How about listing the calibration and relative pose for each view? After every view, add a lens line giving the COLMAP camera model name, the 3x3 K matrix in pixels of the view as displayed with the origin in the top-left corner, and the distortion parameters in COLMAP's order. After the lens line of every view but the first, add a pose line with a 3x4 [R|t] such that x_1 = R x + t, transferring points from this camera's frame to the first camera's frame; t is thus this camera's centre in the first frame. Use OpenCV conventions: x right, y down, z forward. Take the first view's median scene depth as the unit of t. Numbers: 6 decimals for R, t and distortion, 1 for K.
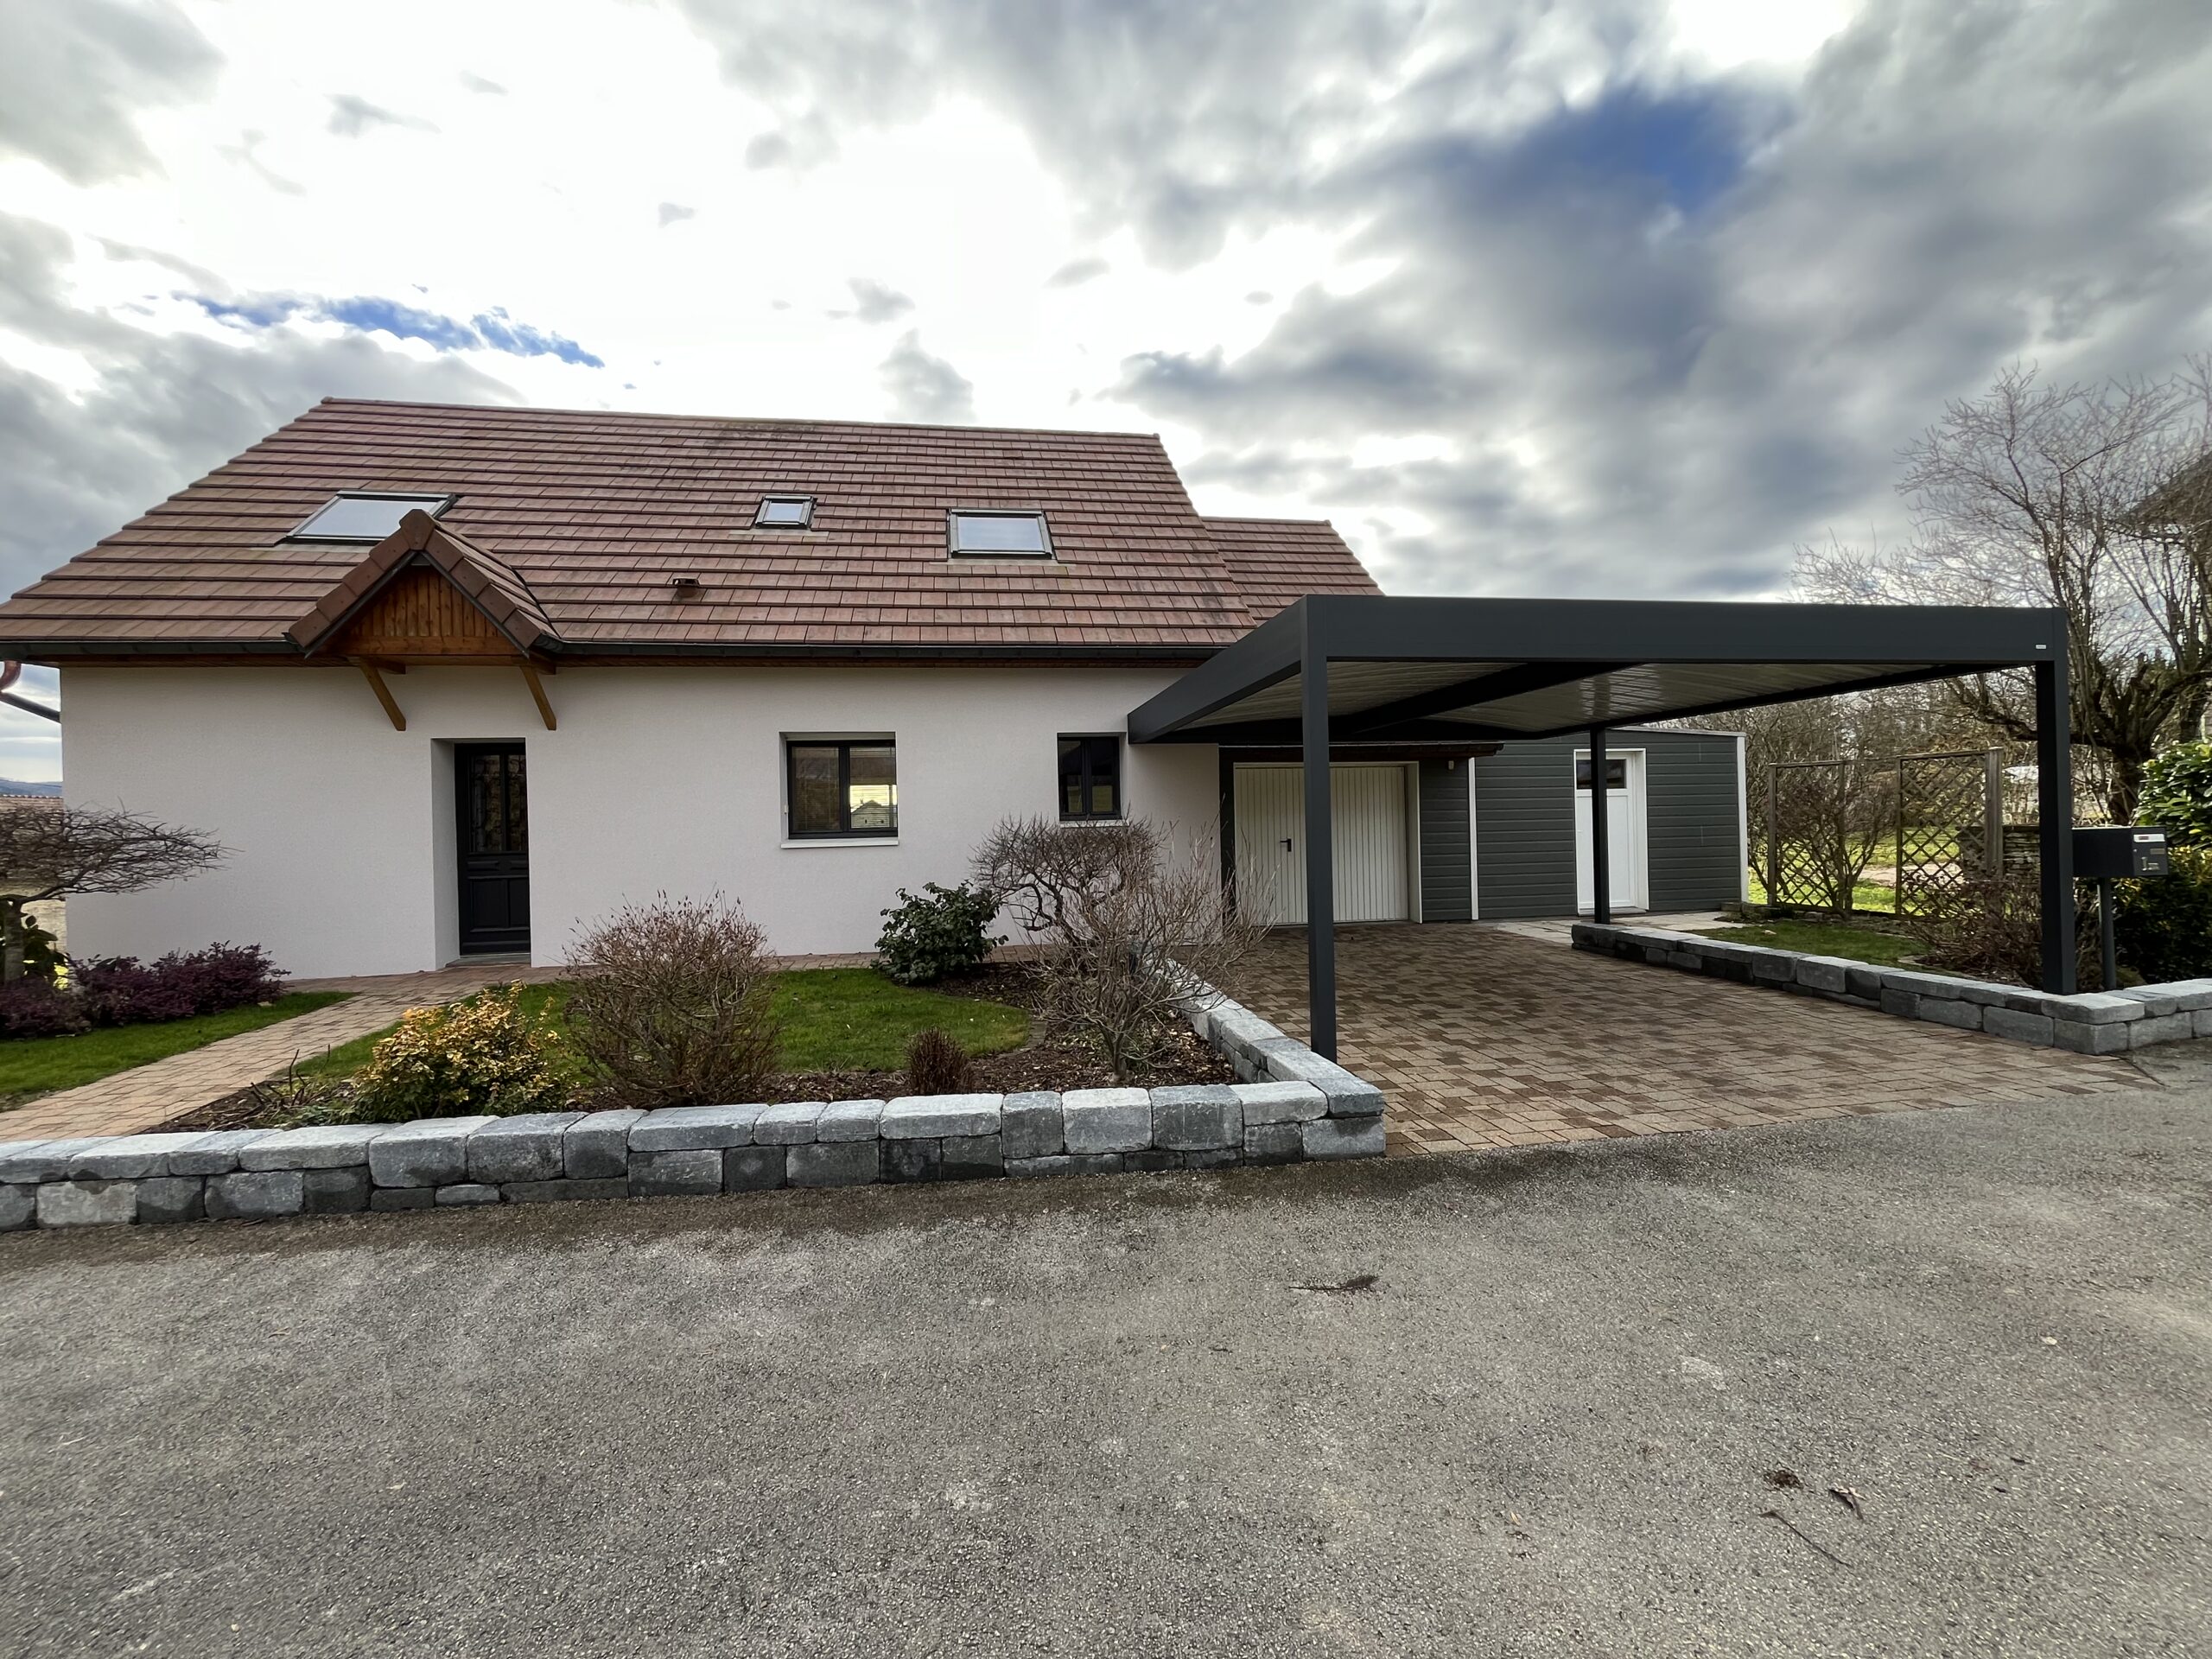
lens RADIAL K [[884.1, 0, 1109.6], [0, 884.1, 824.6], [0, 0, 1]] dist [-0.003325, 0.000739]
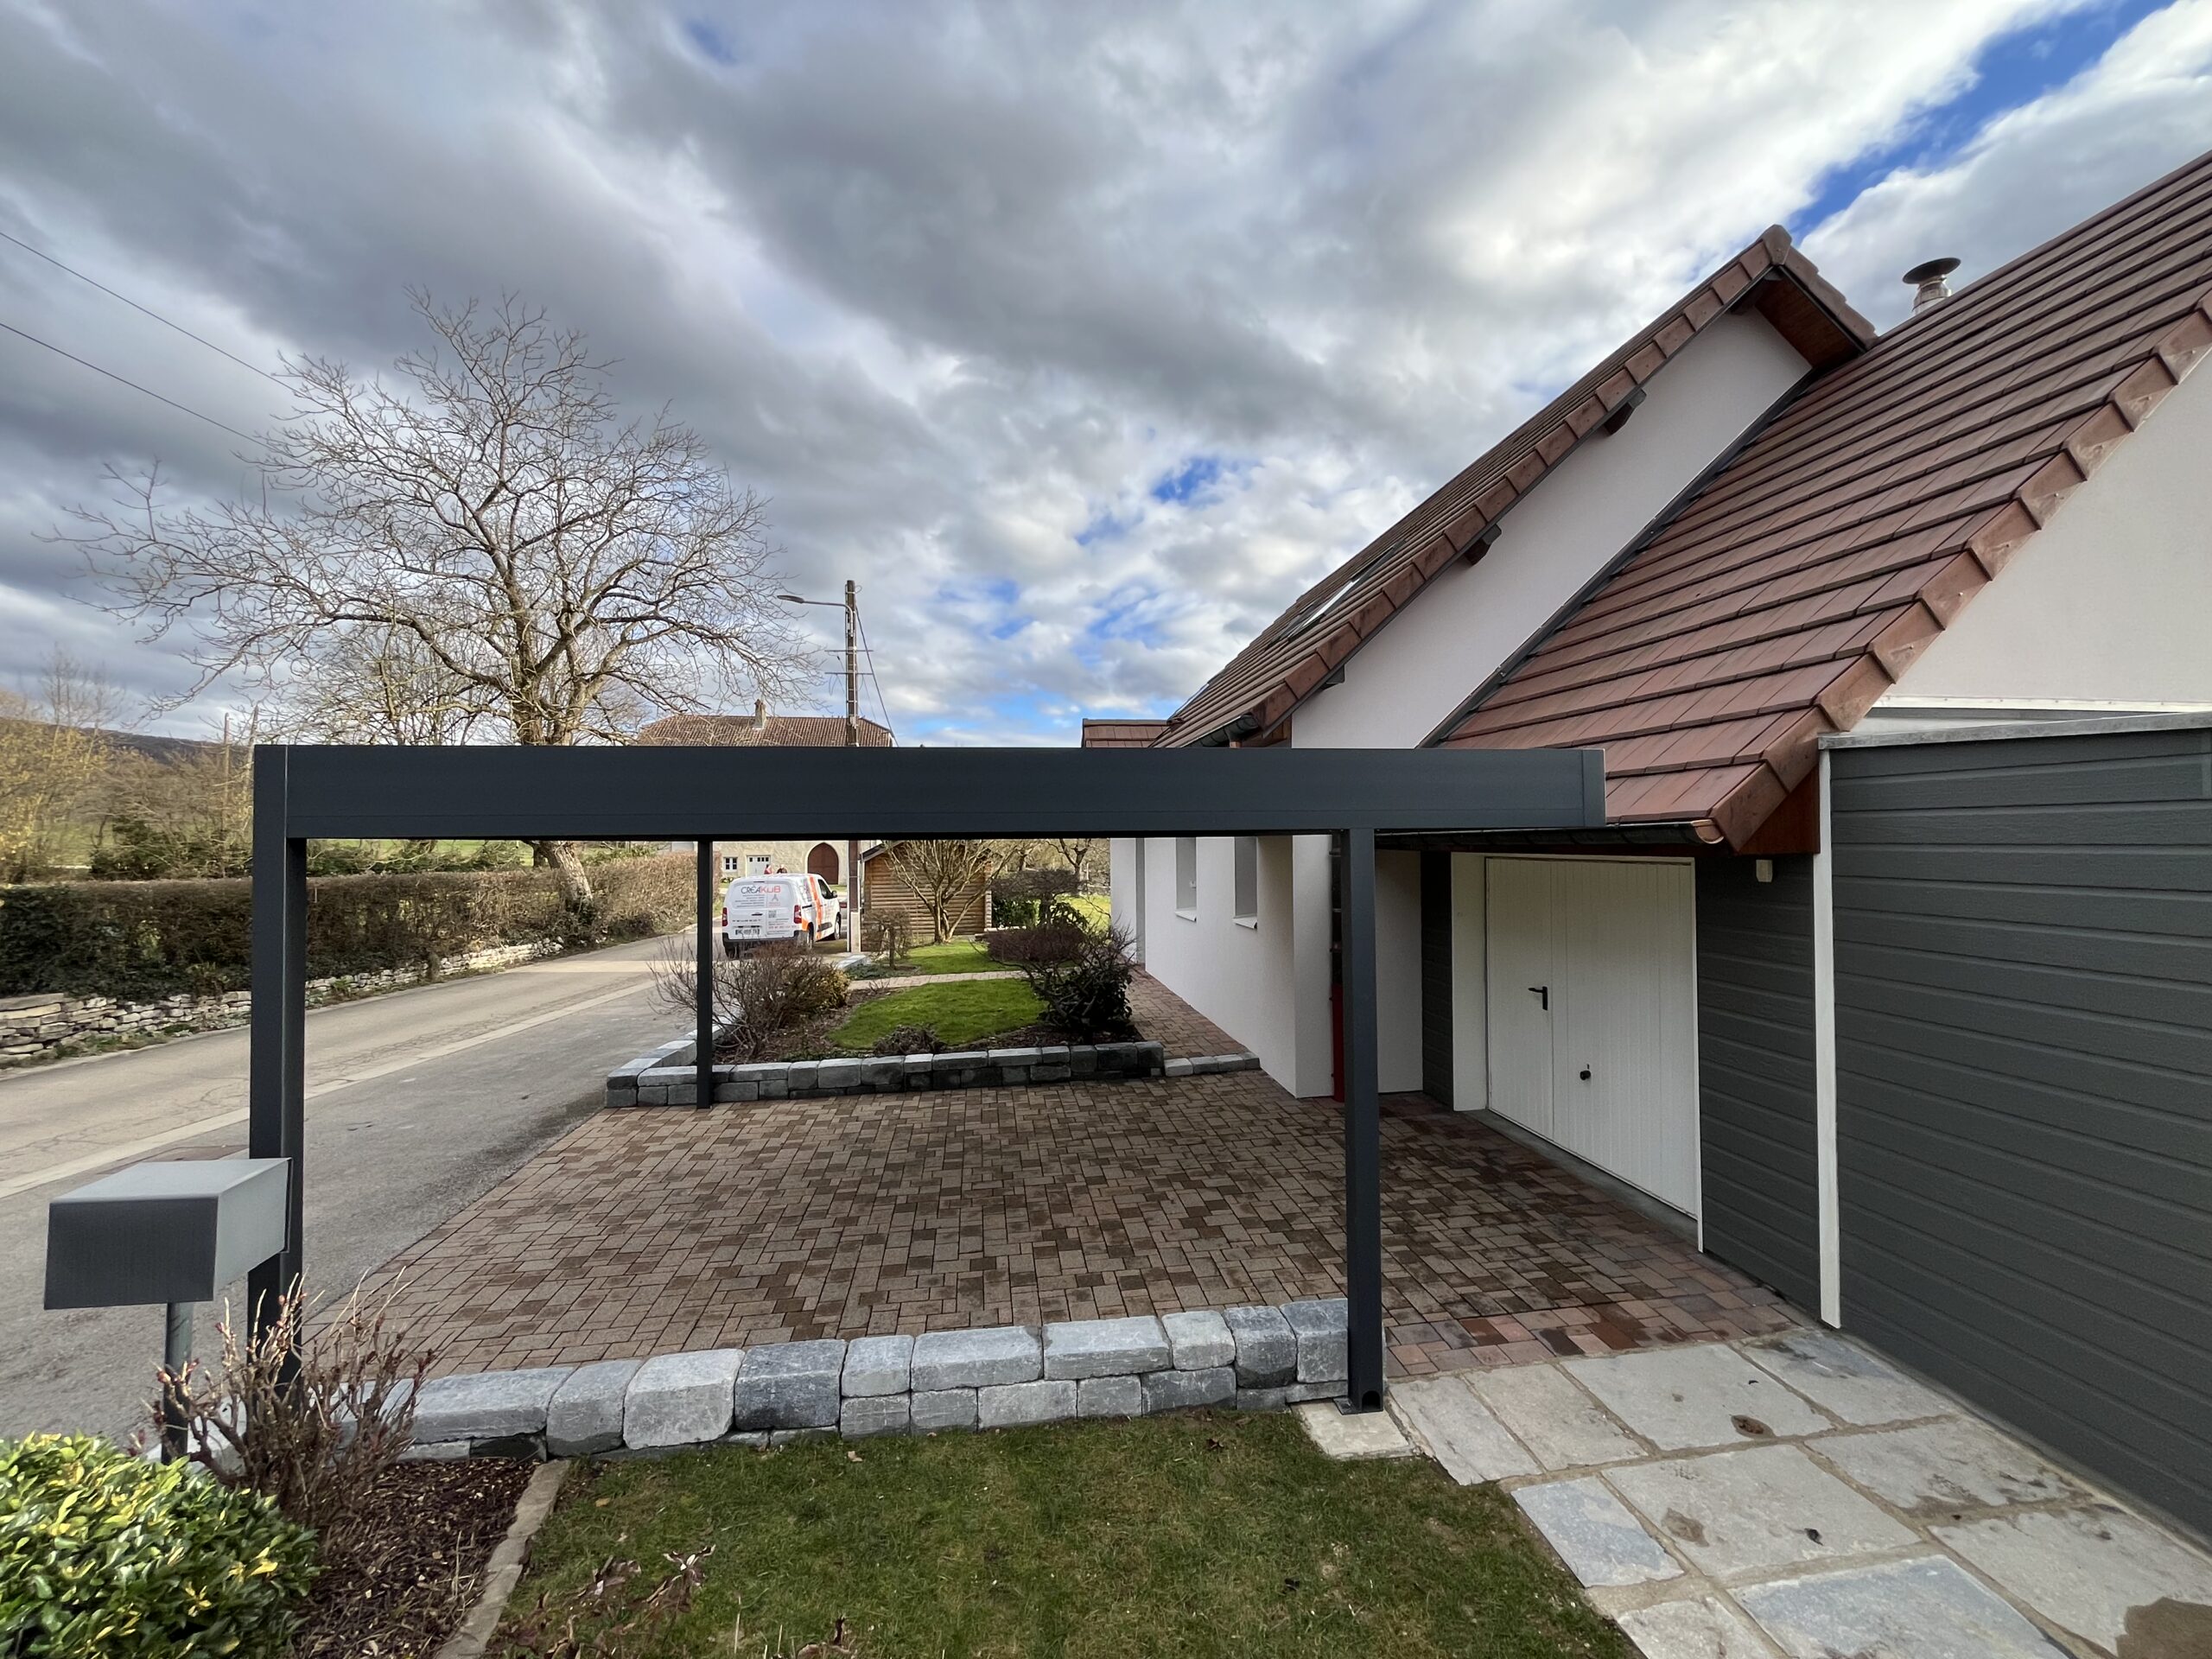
lens RADIAL K [[884.1, 0, 1106.6], [0, 884.1, 823.5], [0, 0, 1]] dist [-0.003325, 0.000739]
pose [[-0.022710, 0.003616, -0.999736, 1.722877], [0.008777, 0.999956, 0.003417, -0.206060], [0.999704, -0.008697, -0.022740, 1.639173]]
